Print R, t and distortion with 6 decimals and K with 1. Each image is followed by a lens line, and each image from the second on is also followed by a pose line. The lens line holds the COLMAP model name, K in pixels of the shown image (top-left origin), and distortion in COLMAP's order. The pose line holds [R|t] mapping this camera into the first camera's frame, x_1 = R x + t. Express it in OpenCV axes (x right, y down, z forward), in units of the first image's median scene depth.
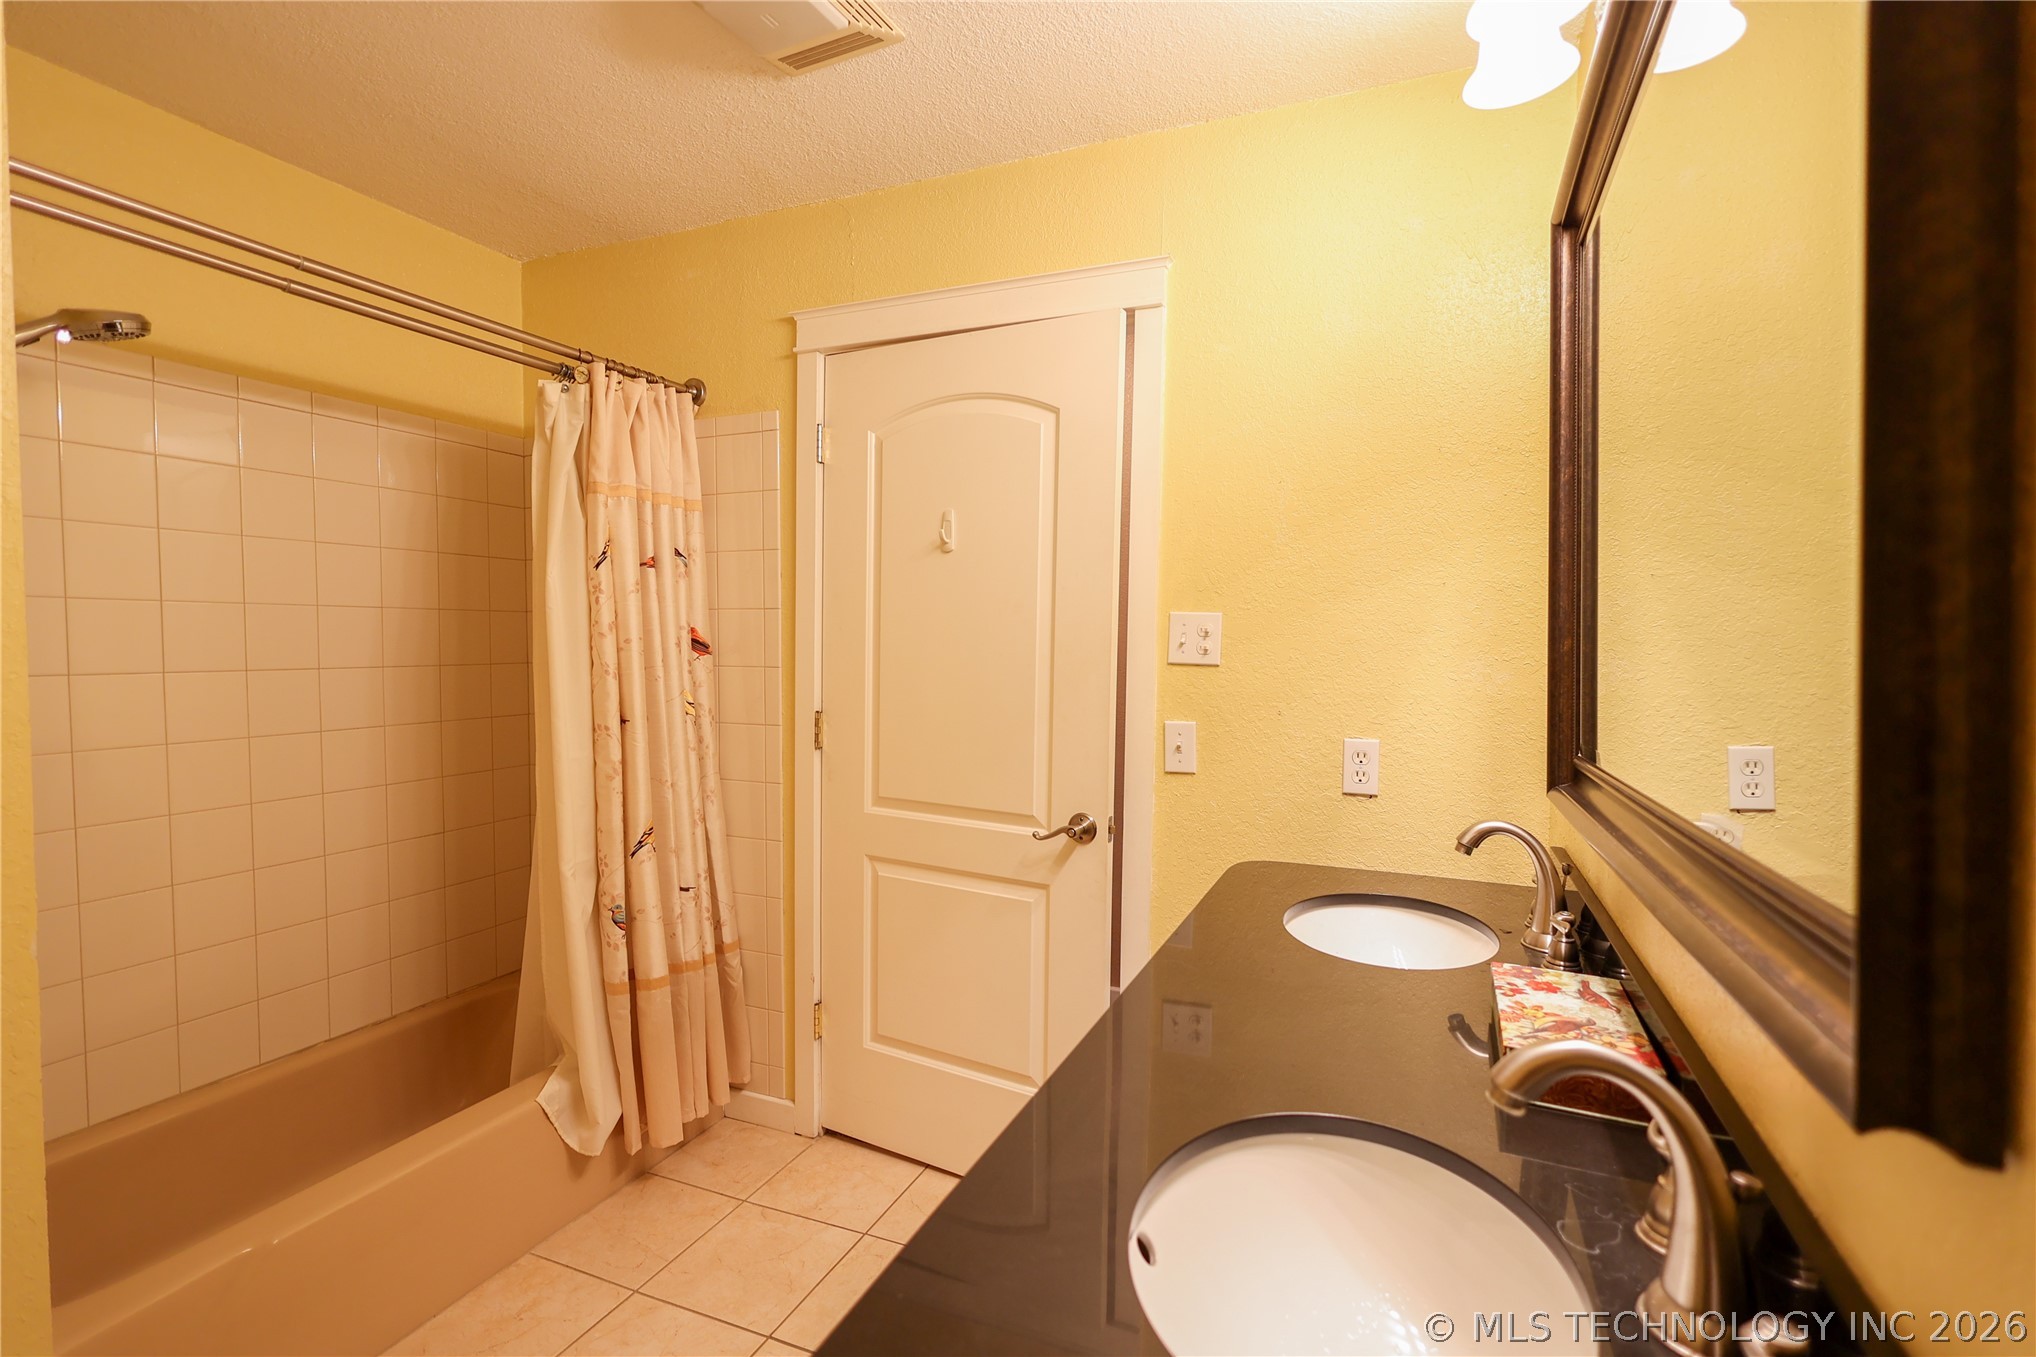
lens RADIAL K [[938.2, 0, 1006.4], [0, 938.2, 682.7], [0, 0, 1]] dist [0.003905, -0.000046]
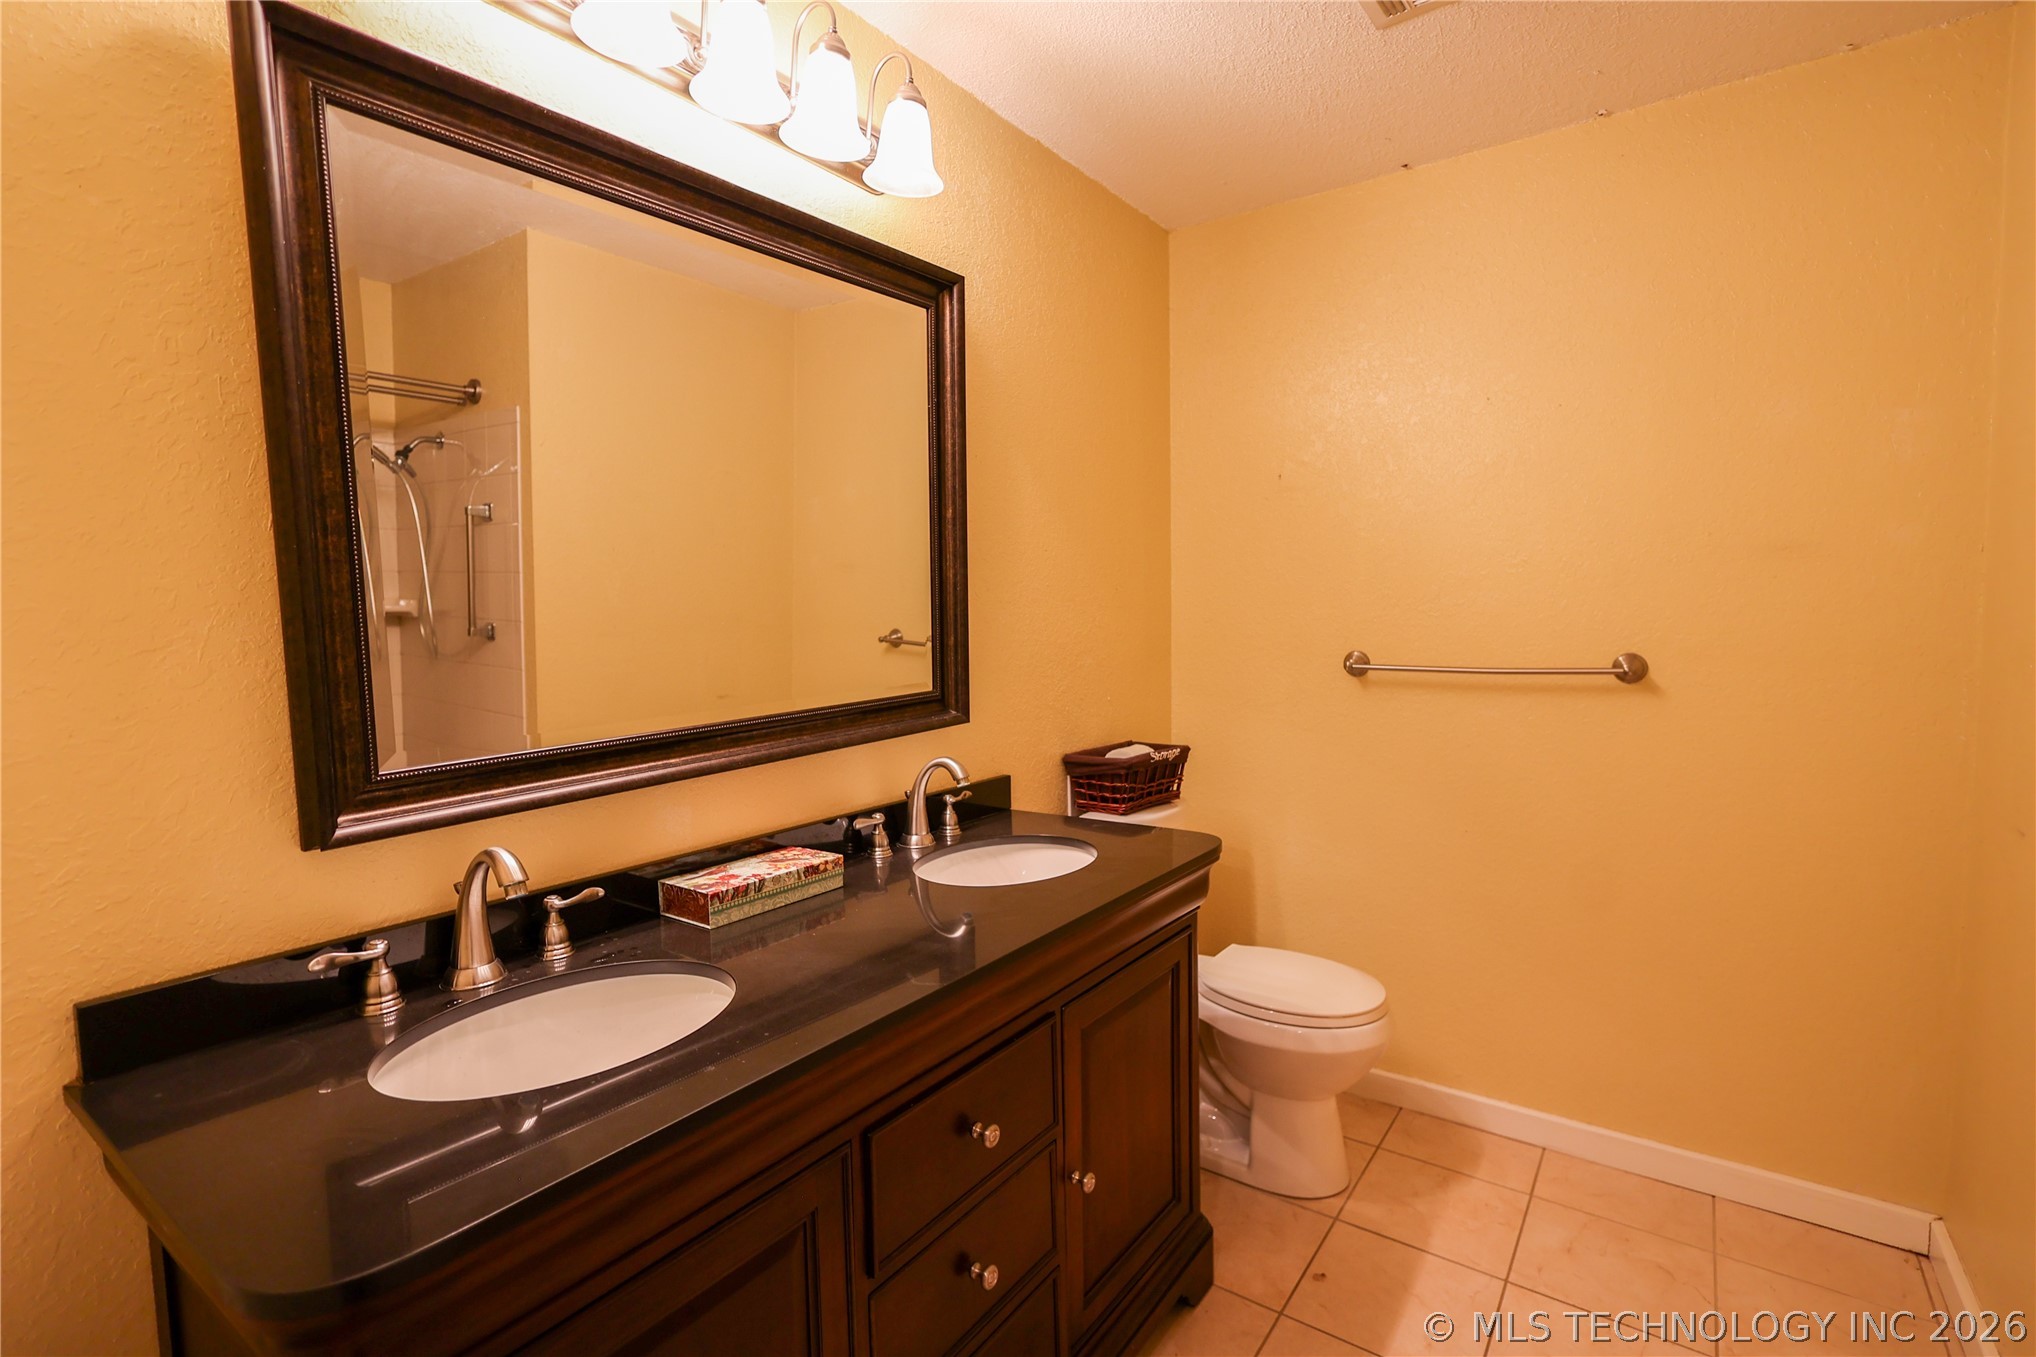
lens RADIAL K [[938.2, 0, 1006.4], [0, 938.2, 682.7], [0, 0, 1]] dist [0.003905, -0.000046]
pose [[-0.972988, -0.002929, 0.230838, -0.121774], [0.029757, 0.989987, 0.137985, -0.123337], [-0.228930, 0.141127, -0.963158, 2.154536]]
